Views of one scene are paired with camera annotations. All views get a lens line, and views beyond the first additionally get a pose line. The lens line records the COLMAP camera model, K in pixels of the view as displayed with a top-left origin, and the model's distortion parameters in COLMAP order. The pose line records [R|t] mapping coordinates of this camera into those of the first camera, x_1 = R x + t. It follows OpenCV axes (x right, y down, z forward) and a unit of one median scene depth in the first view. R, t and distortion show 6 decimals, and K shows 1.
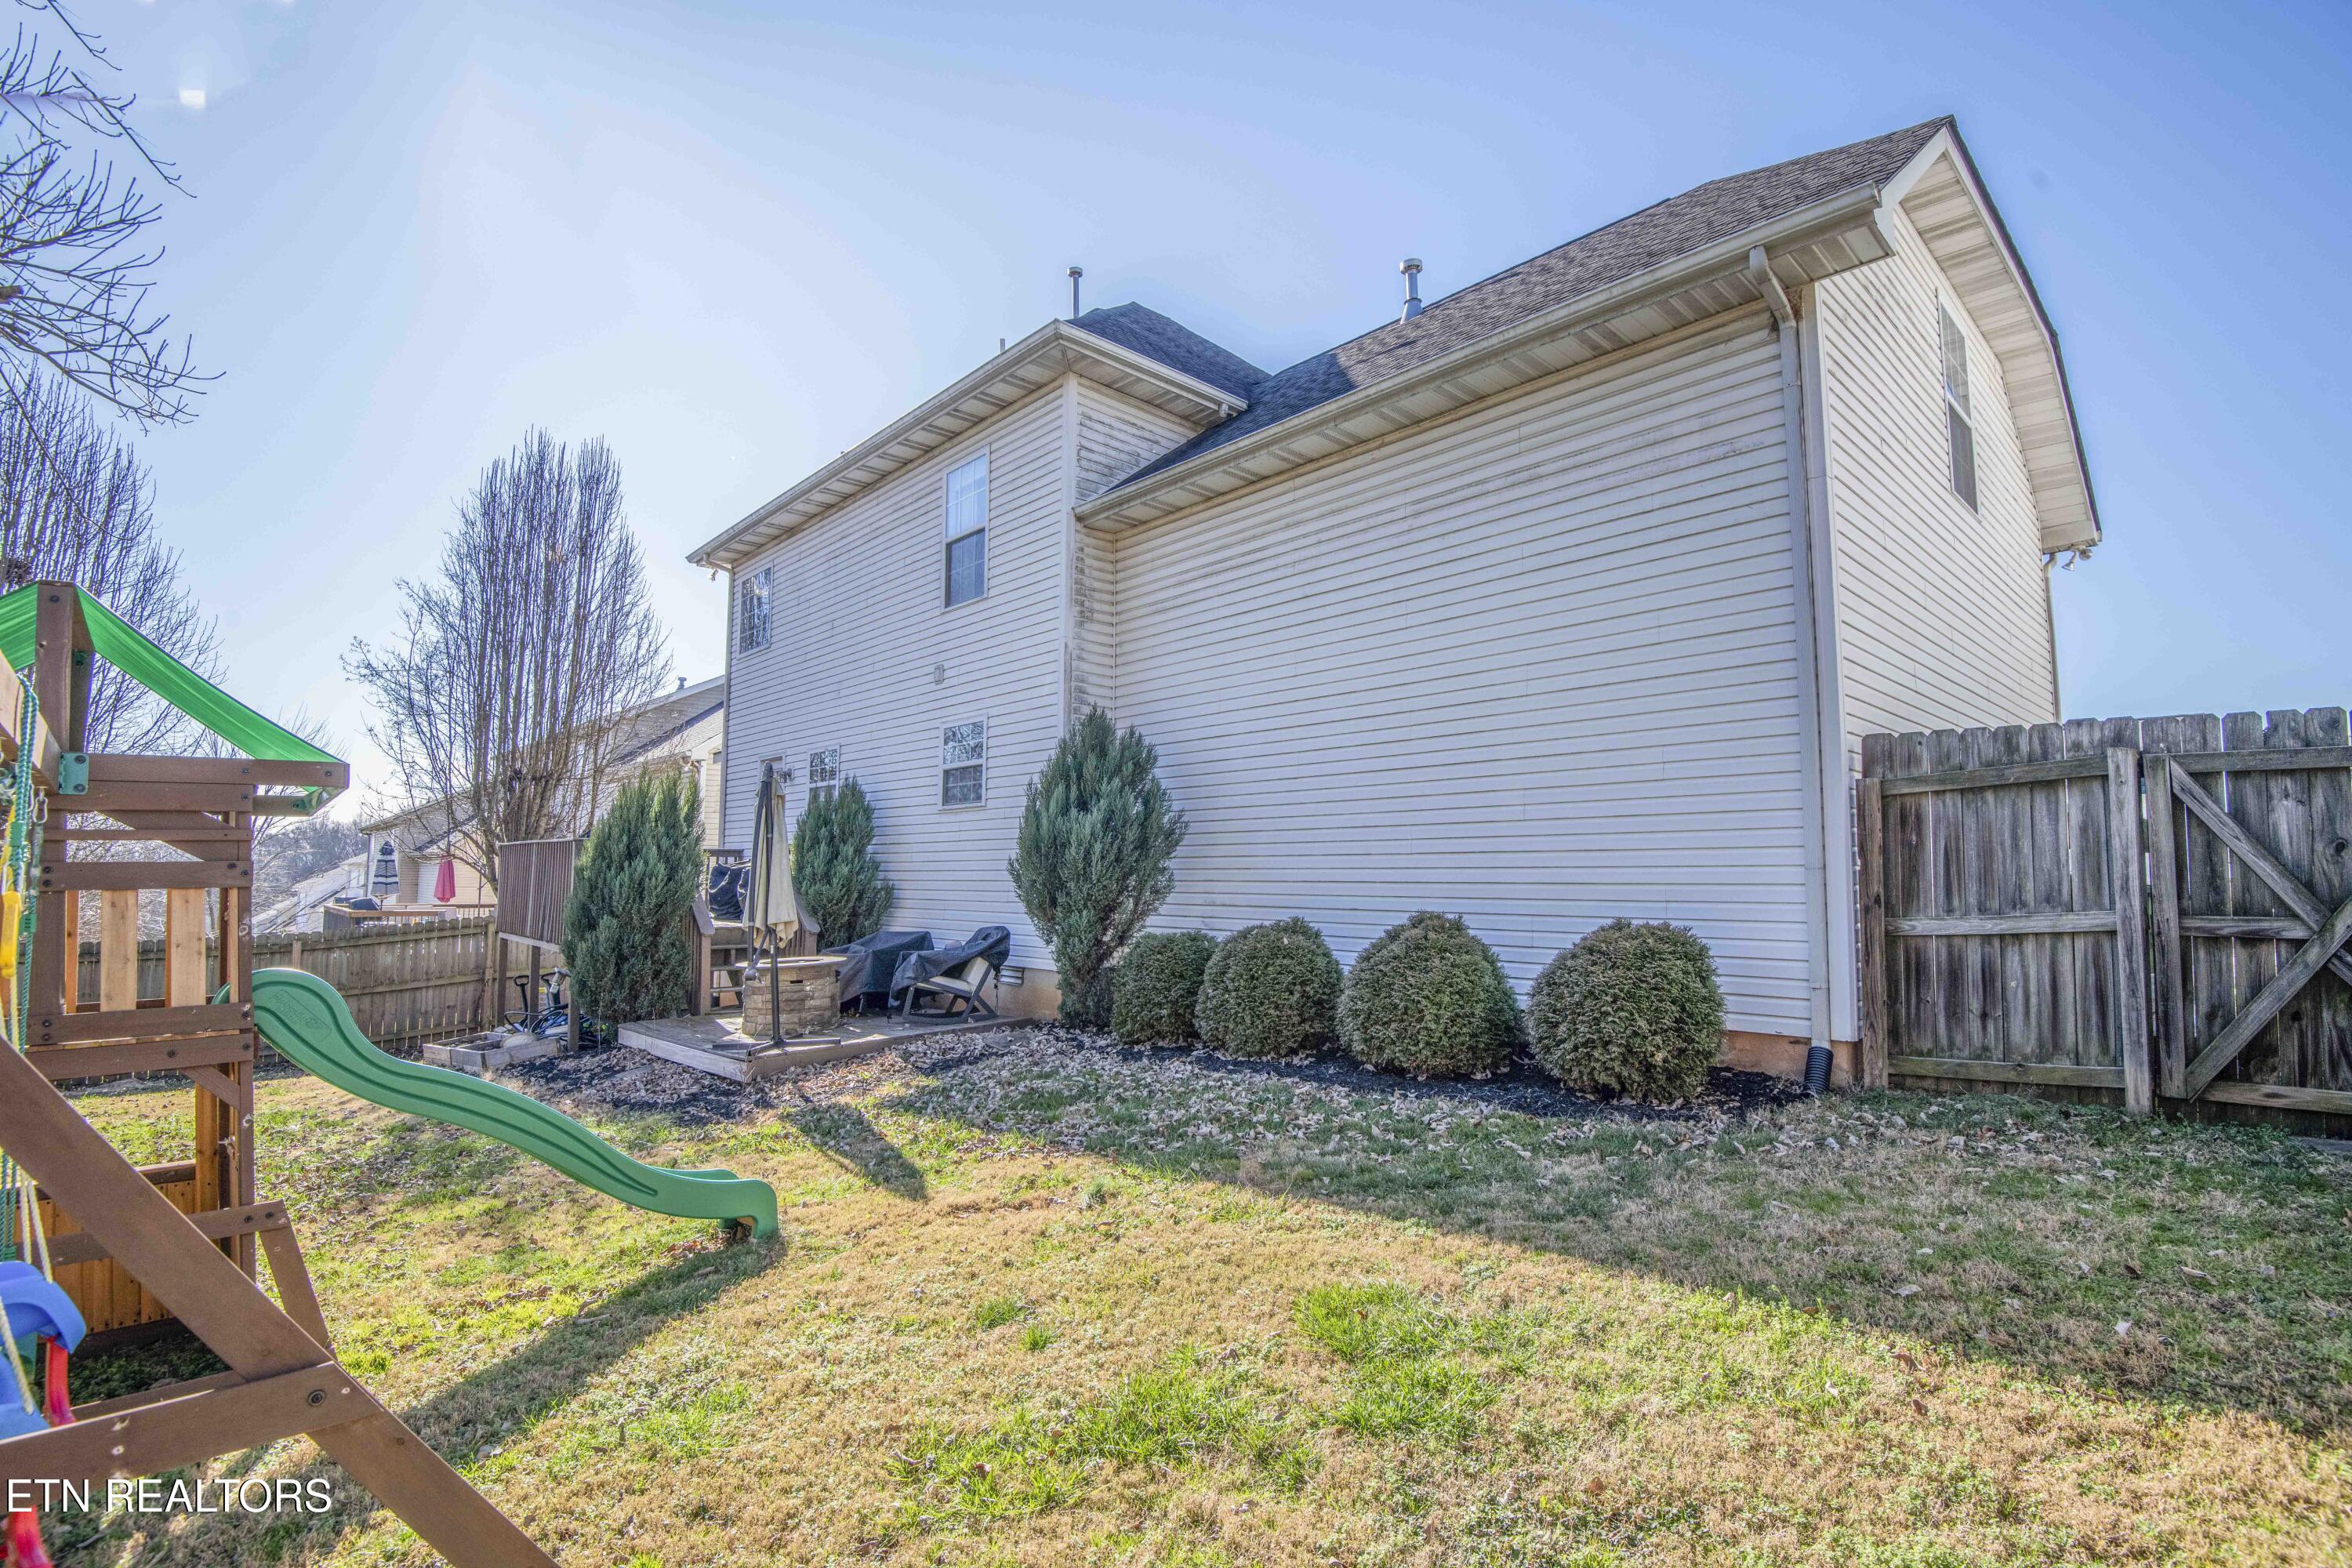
lens RADIAL K [[1083.2, 0, 1191.0], [0, 1083.2, 779.8], [0, 0, 1]] dist [-0.003661, -0.026174]
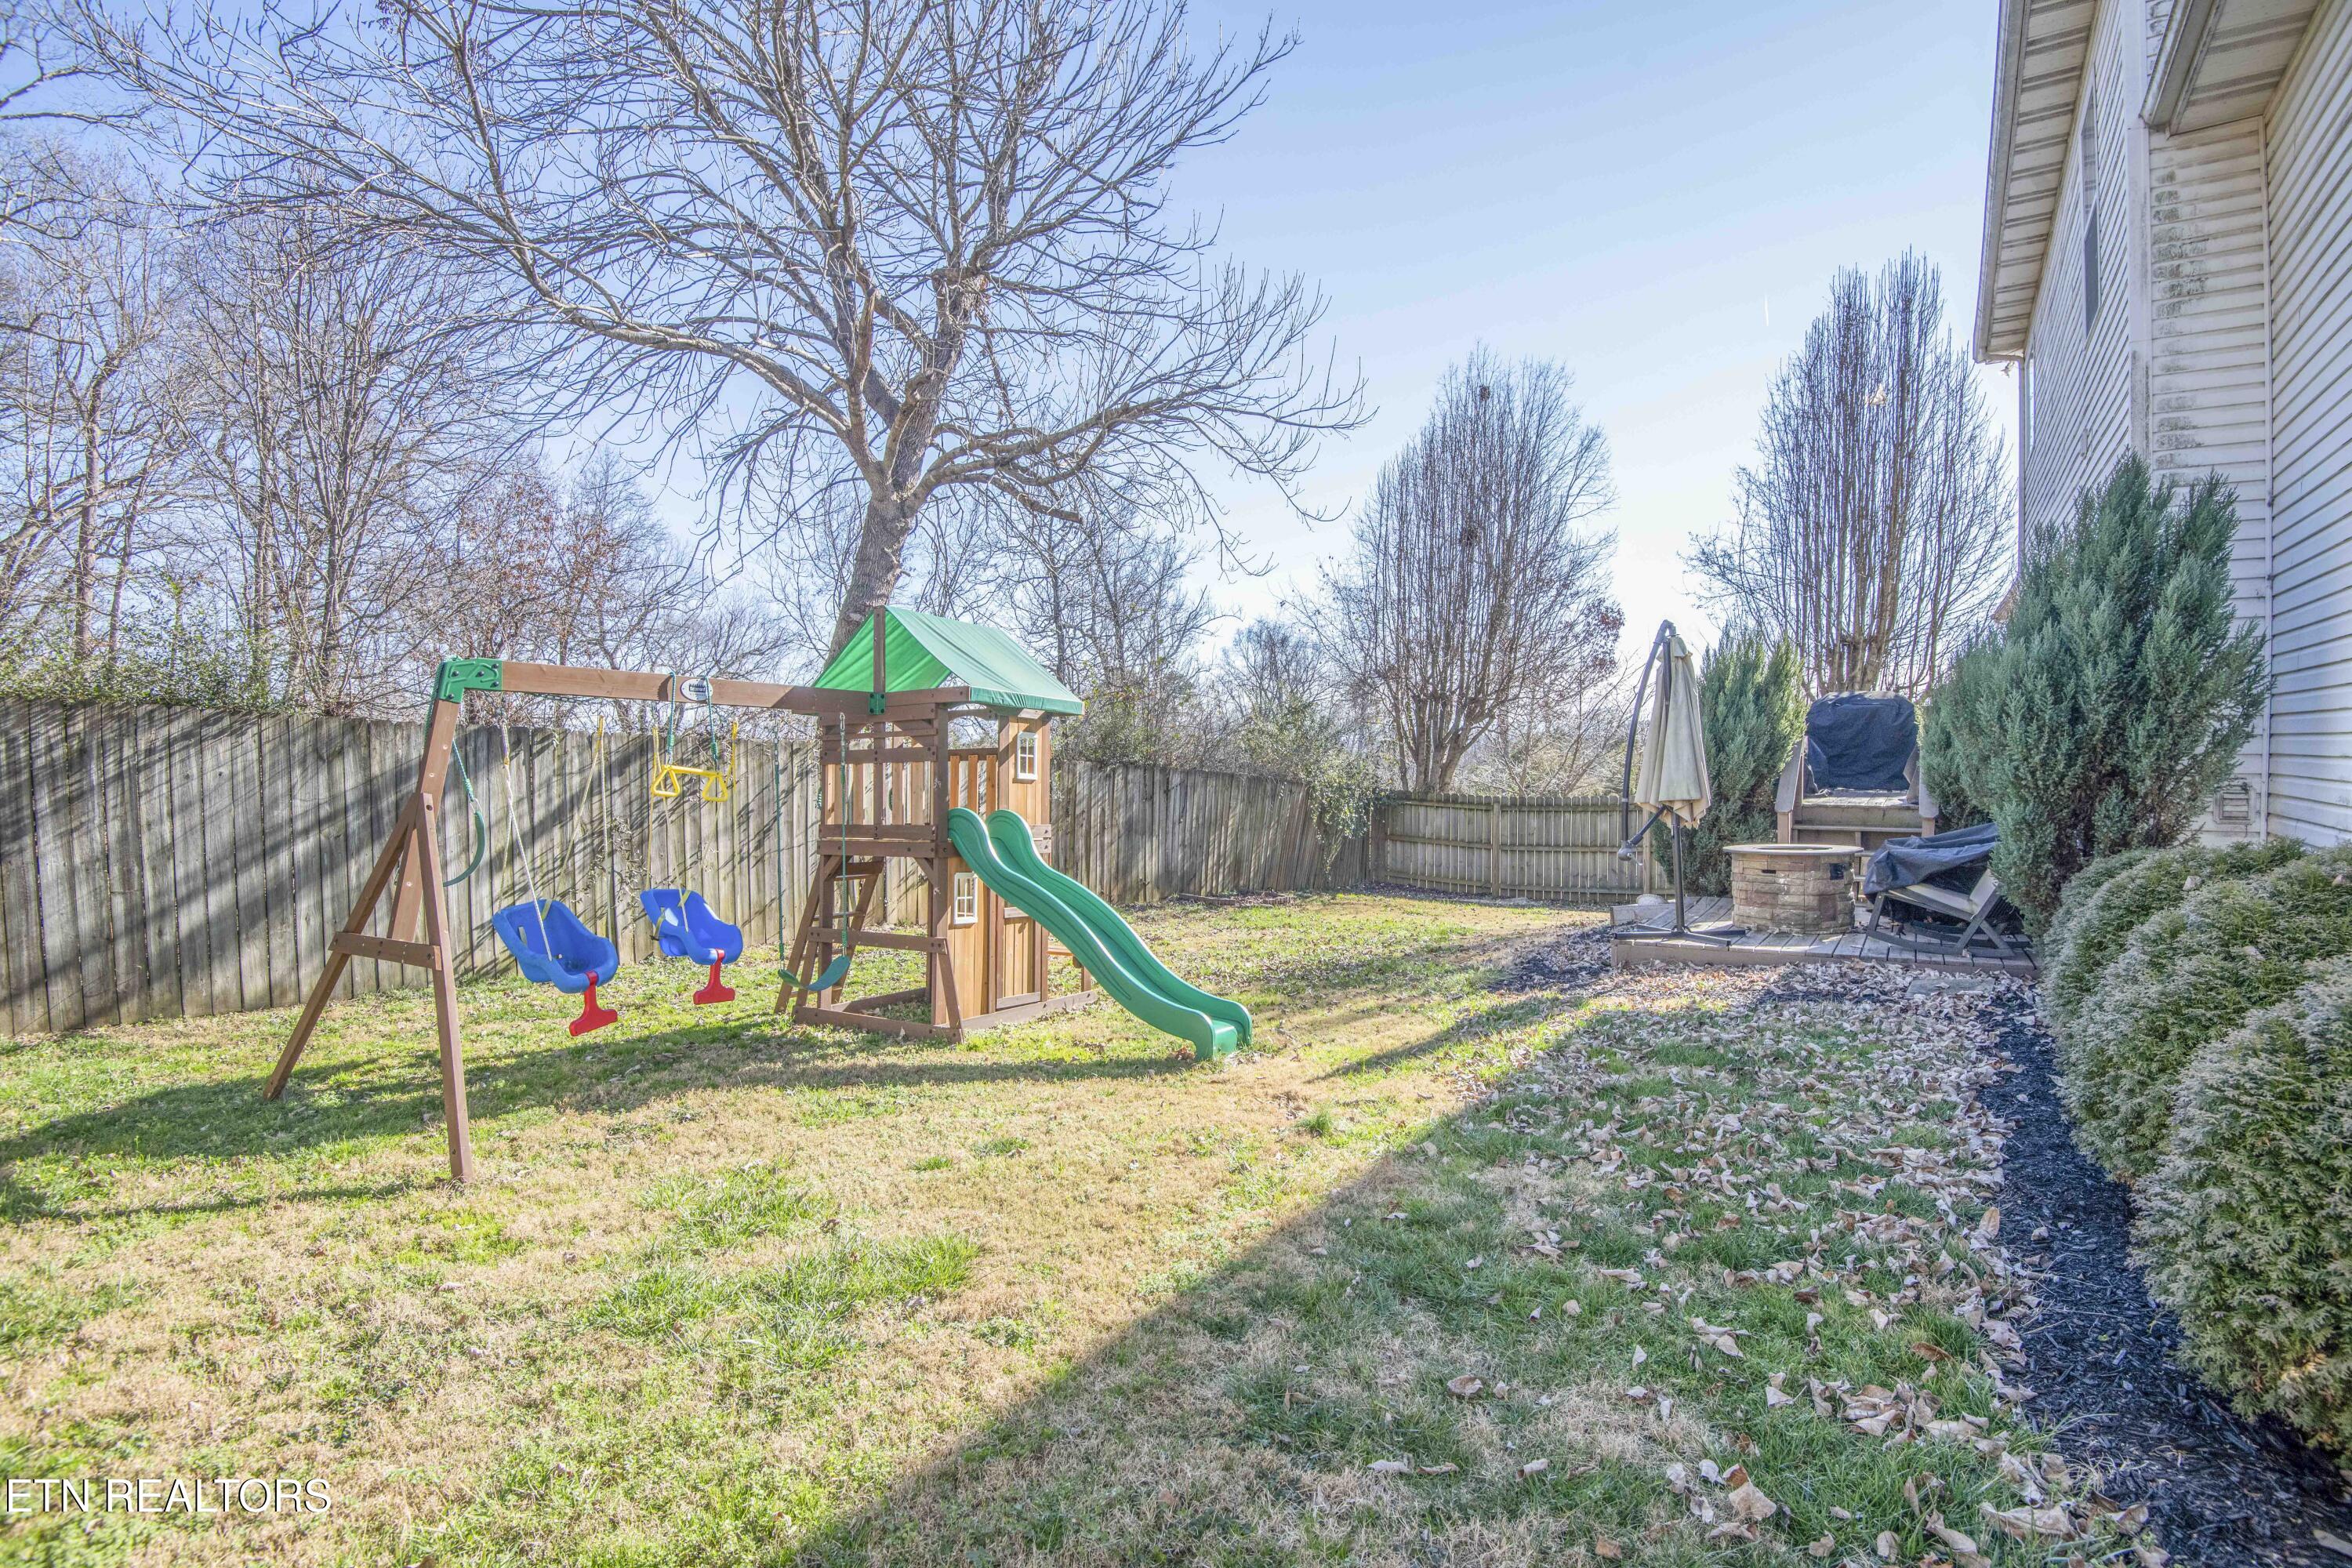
lens RADIAL K [[1083.2, 0, 1191.0], [0, 1083.2, 779.8], [0, 0, 1]] dist [-0.003661, -0.026174]
pose [[0.210945, 0.030268, -0.977029, 0.349585], [0.092673, 0.994399, 0.050815, 0.028375], [0.973095, -0.101263, 0.206959, 0.371182]]
